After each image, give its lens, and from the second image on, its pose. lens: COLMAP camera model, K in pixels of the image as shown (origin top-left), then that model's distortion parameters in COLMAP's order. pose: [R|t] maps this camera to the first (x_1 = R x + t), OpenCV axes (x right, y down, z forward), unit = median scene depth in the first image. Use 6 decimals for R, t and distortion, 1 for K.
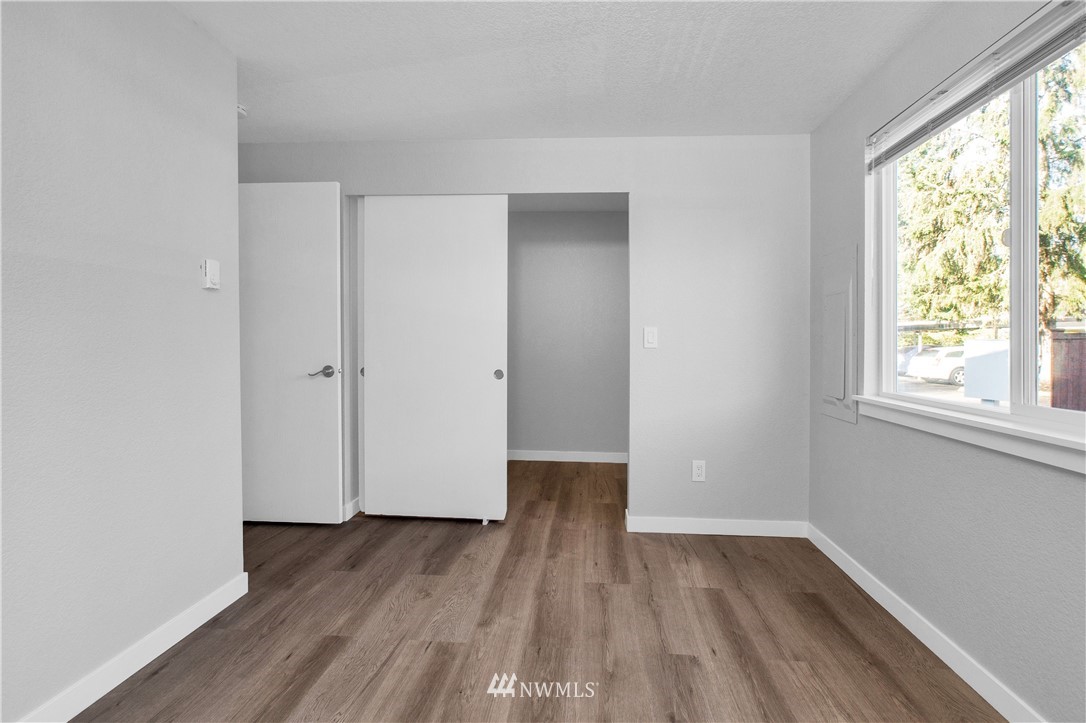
lens RADIAL K [[514.8, 0, 569.0], [0, 514.8, 348.0], [0, 0, 1]] dist [-0.043085, 0.040216]
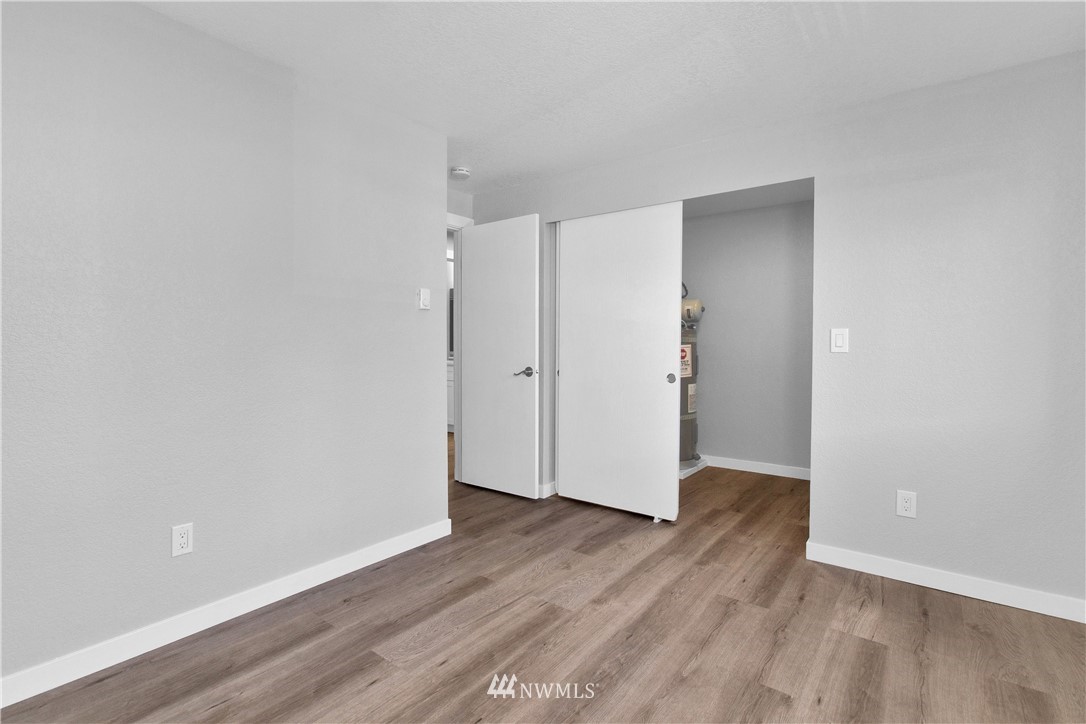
lens RADIAL K [[515.5, 0, 550.2], [0, 515.5, 356.0], [0, 0, 1]] dist [-0.003334, 0.000938]
pose [[0.833263, 0.003047, -0.552868, 0.292319], [-0.000308, 0.999987, 0.005048, 0.002634], [0.552876, -0.004036, 0.833254, 0.012432]]
